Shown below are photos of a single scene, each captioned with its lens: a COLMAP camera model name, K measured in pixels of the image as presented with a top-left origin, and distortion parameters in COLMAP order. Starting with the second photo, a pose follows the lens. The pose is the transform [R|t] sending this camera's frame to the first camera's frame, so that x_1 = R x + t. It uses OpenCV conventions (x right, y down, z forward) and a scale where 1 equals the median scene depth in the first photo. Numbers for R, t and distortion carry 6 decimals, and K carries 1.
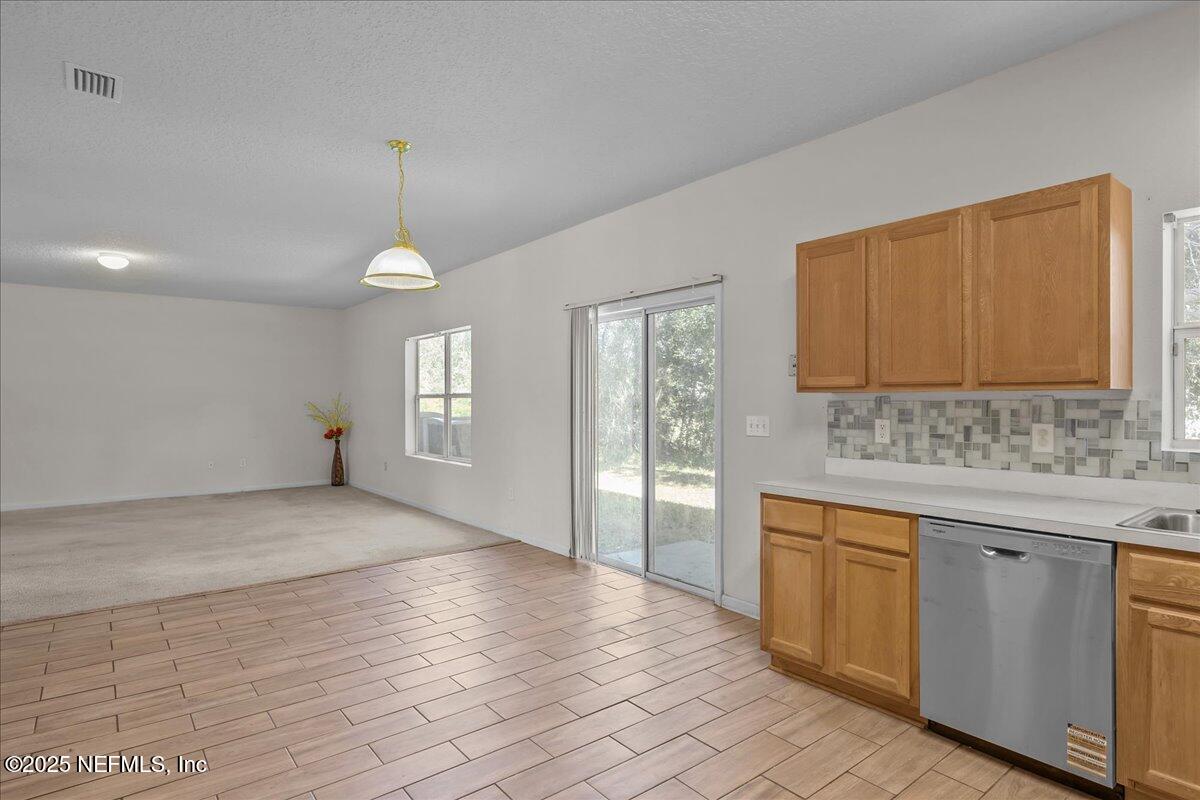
lens RADIAL K [[638.0, 0, 596.4], [0, 638.0, 400.2], [0, 0, 1]] dist [-0.006068, -0.001430]
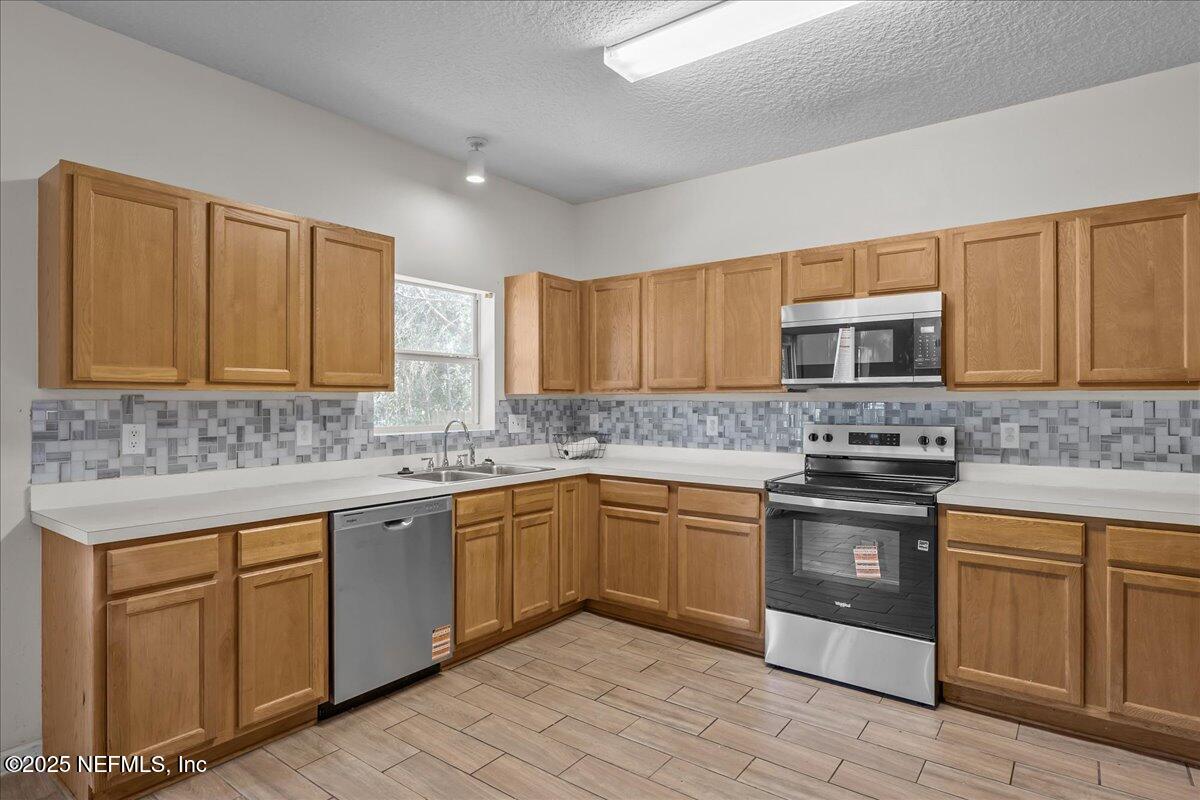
lens RADIAL K [[638.0, 0, 596.7], [0, 638.0, 399.8], [0, 0, 1]] dist [-0.006068, -0.001430]
pose [[-0.257949, 0.006114, 0.966139, -0.514587], [0.002210, 0.999981, -0.005738, 0.006542], [-0.966156, 0.000656, -0.257958, 0.730900]]
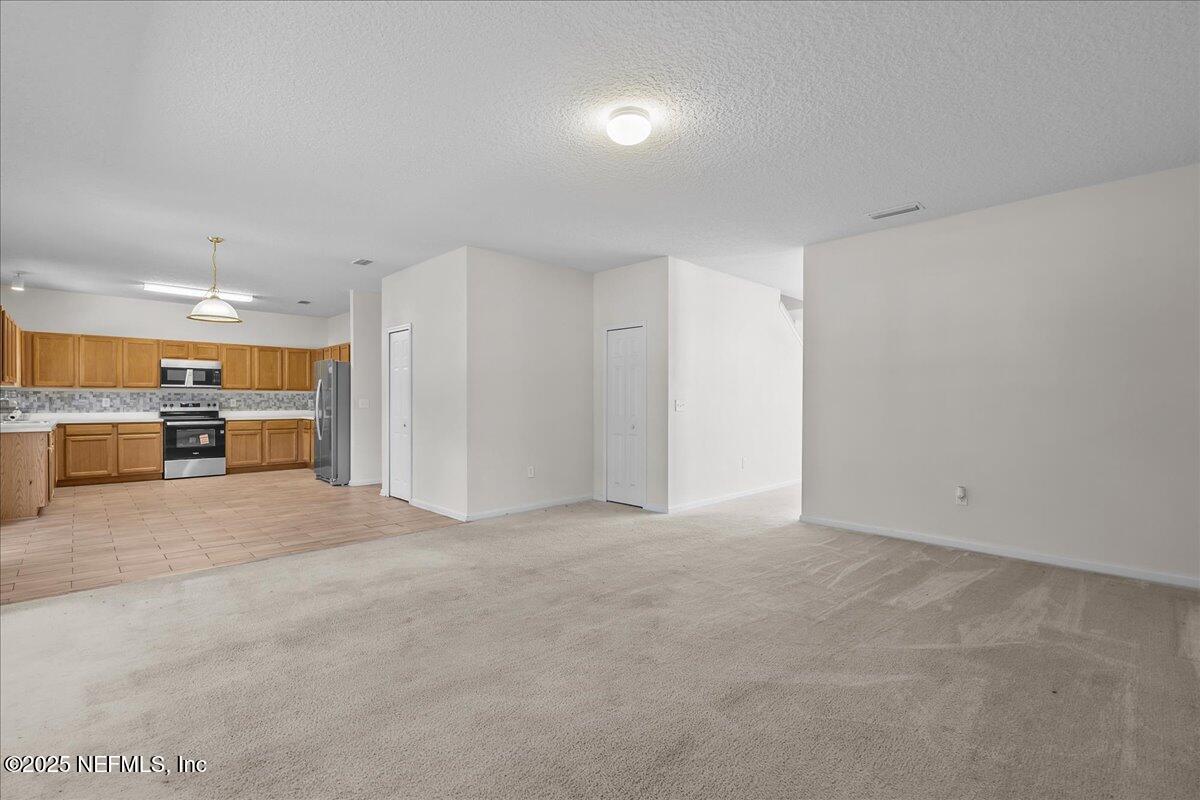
lens RADIAL K [[537.7, 0, 601.1], [0, 537.7, 401.2], [0, 0, 1]] dist [0.000311, 0.000023]
pose [[-0.992374, 0.004703, -0.123171, -1.062390], [0.004638, 0.999989, 0.000819, 0.038081], [0.123174, 0.000241, -0.992385, 2.218060]]
